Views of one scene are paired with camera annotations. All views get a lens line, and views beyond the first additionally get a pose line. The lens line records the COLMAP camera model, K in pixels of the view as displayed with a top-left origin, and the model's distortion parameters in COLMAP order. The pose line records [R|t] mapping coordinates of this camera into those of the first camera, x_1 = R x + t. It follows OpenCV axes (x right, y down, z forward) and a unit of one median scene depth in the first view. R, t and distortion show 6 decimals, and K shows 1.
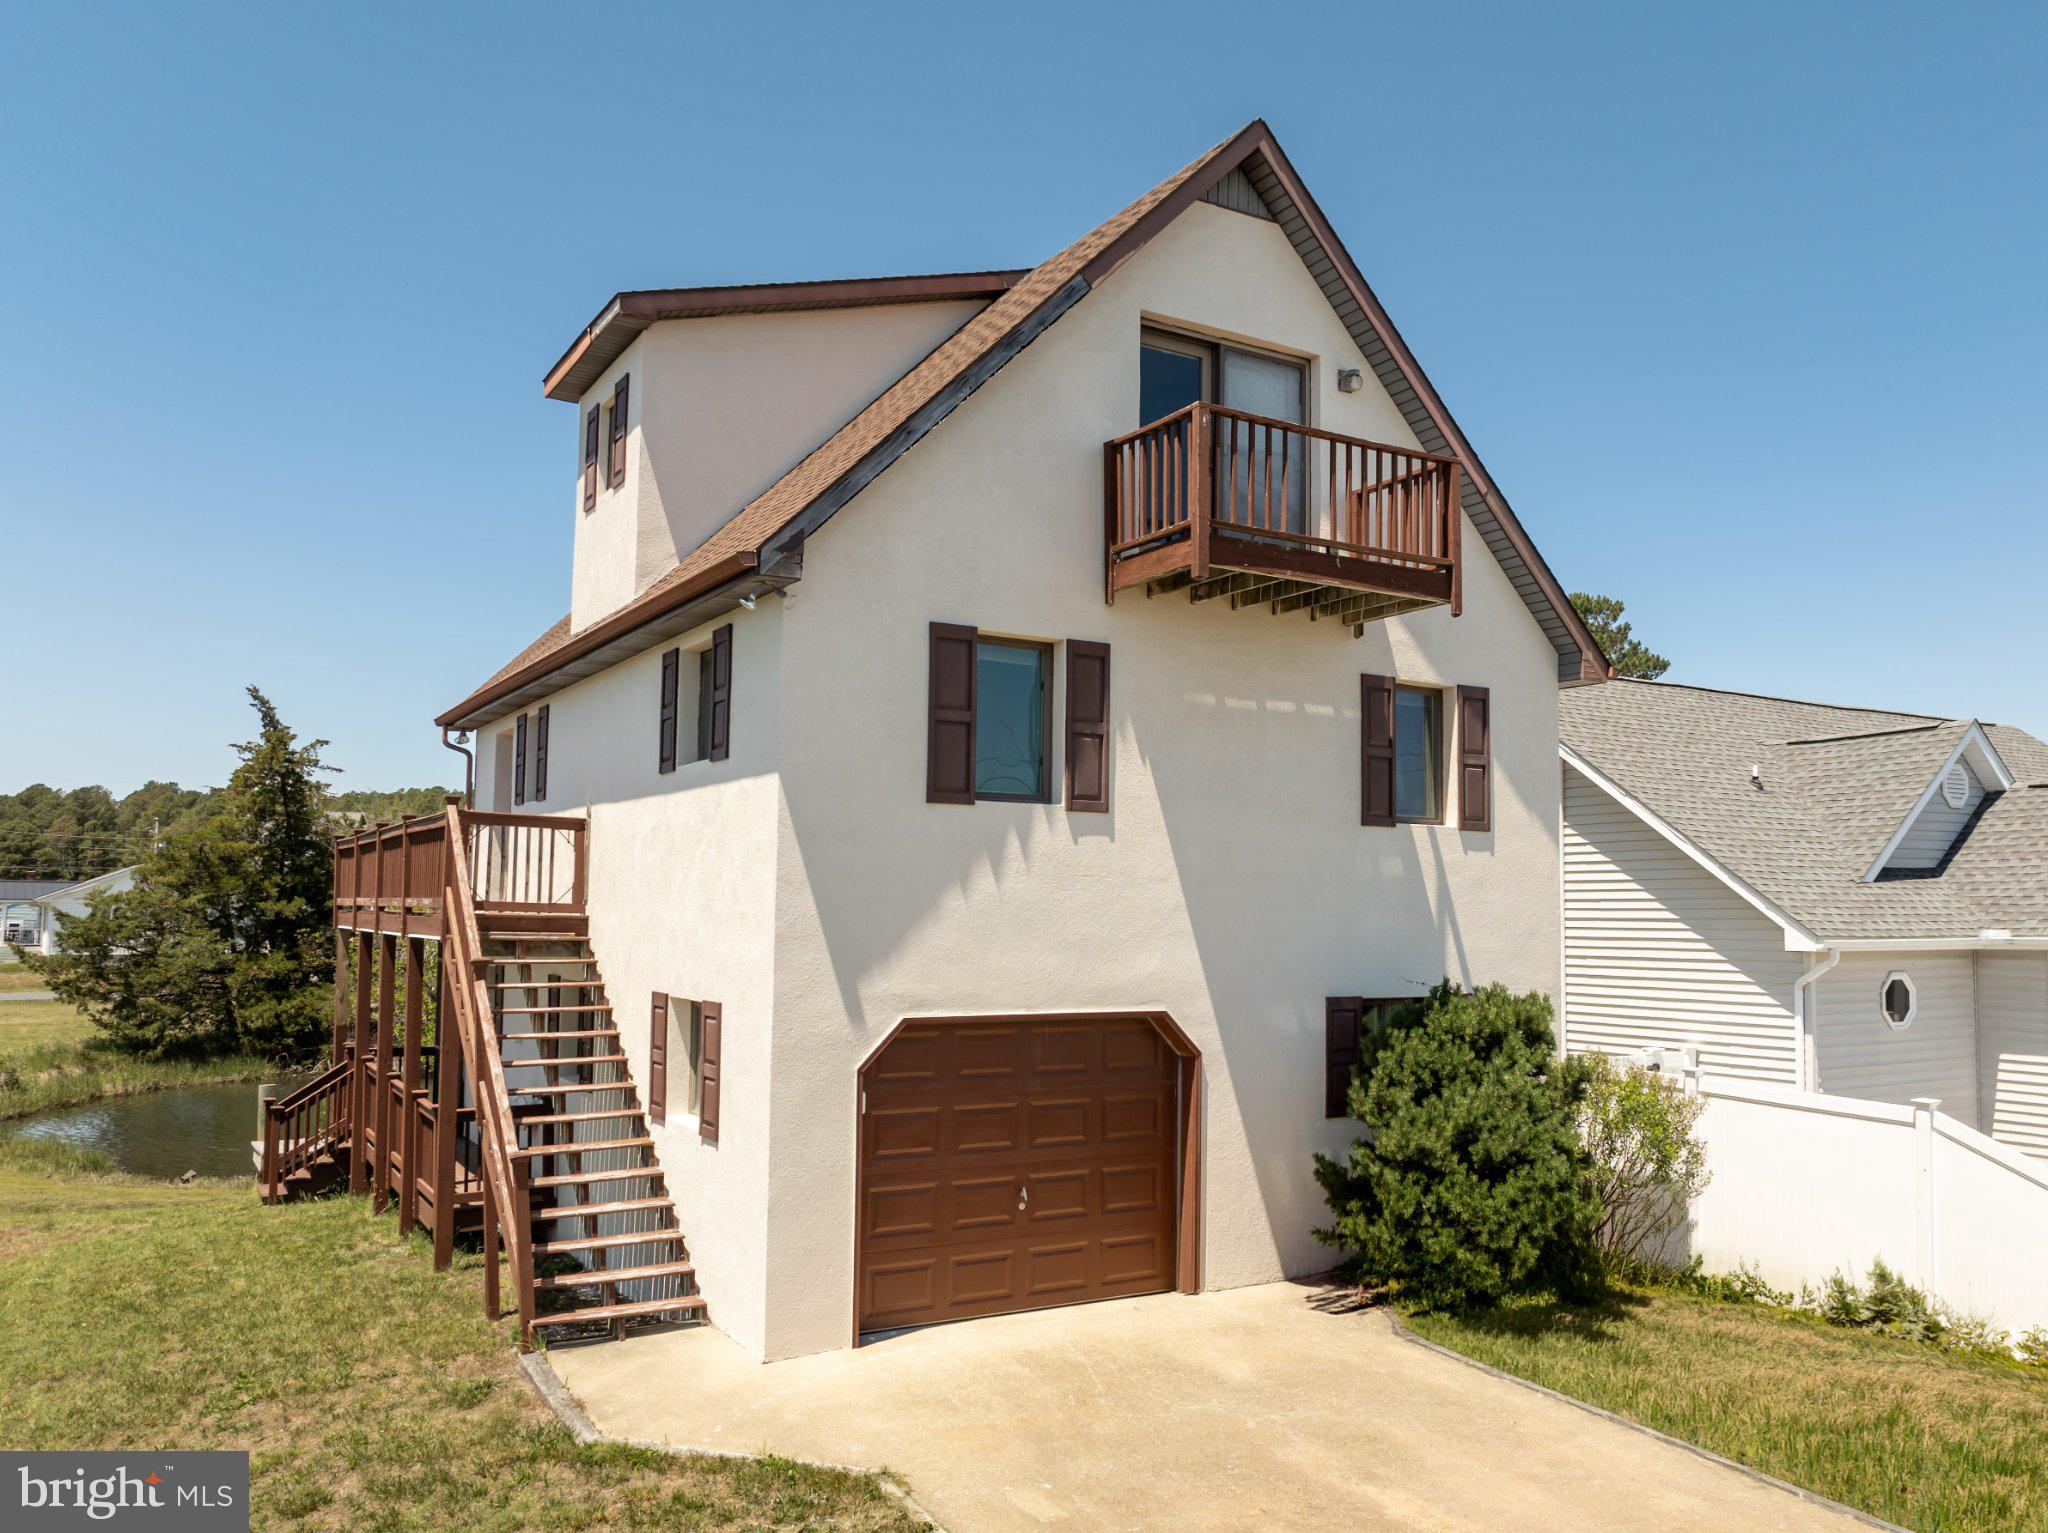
lens RADIAL K [[1545.5, 0, 1027.4], [0, 1545.5, 777.7], [0, 0, 1]] dist [-0.022138, 0.002717]
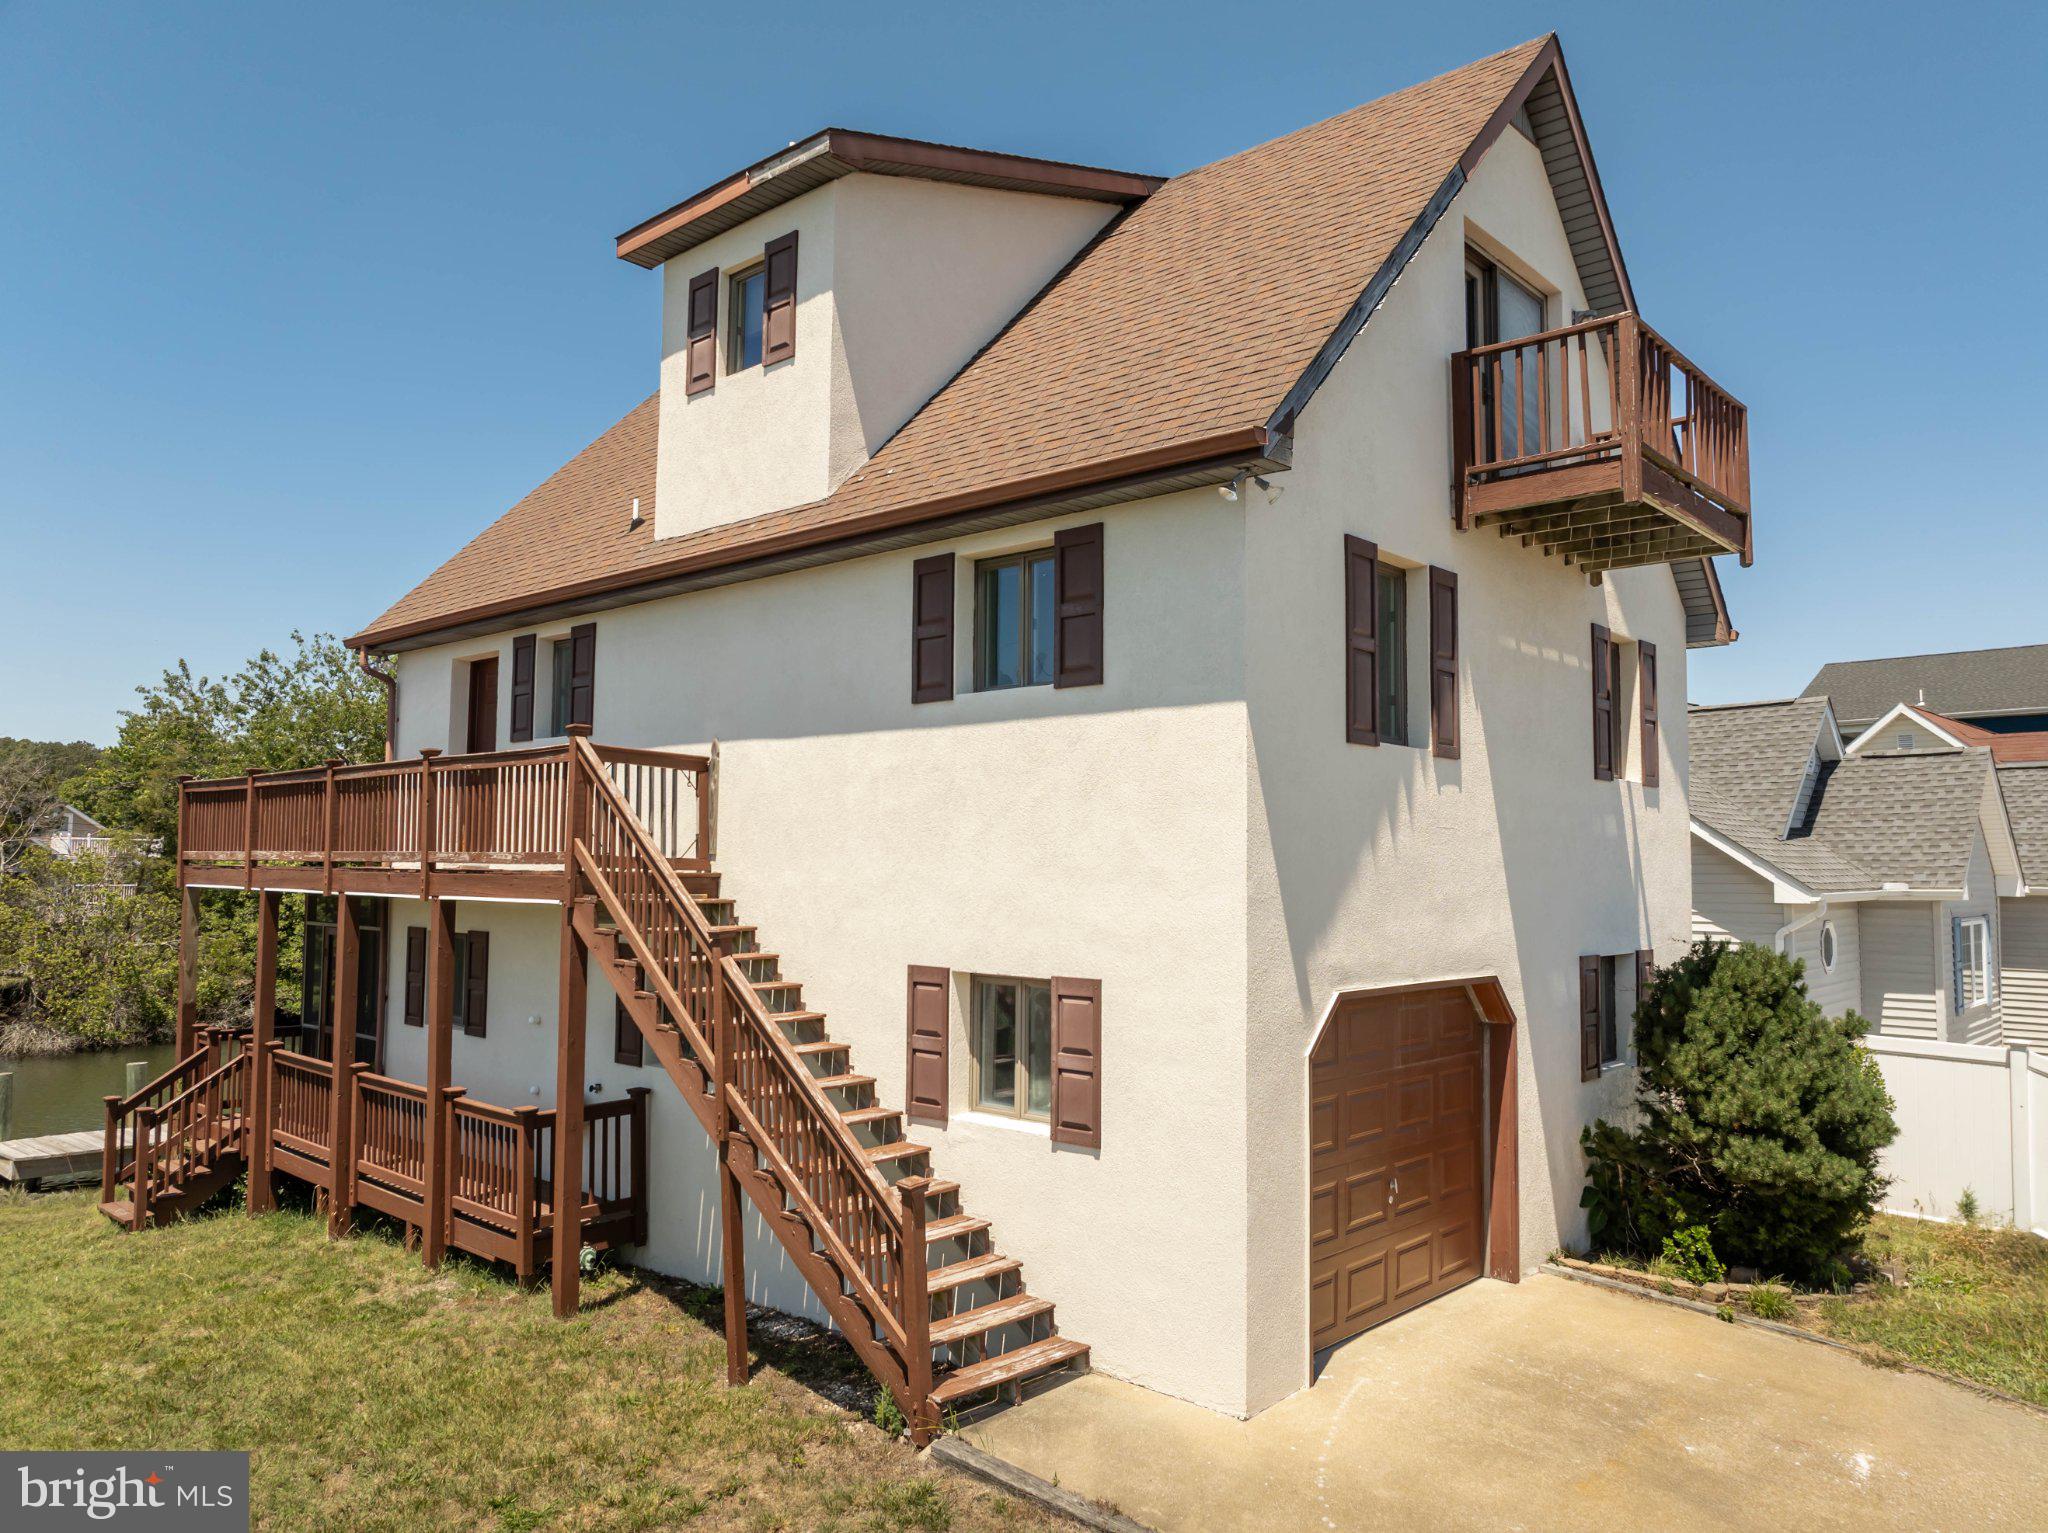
lens RADIAL K [[1443.4, 0, 1021.1], [0, 1443.4, 744.7], [0, 0, 1]] dist [-0.031274, 0.018818]
pose [[0.961833, 0.022708, 0.272692, -0.402426], [-0.023667, 0.999720, 0.000227, 0.018434], [-0.272611, -0.006672, 0.962101, 0.240294]]
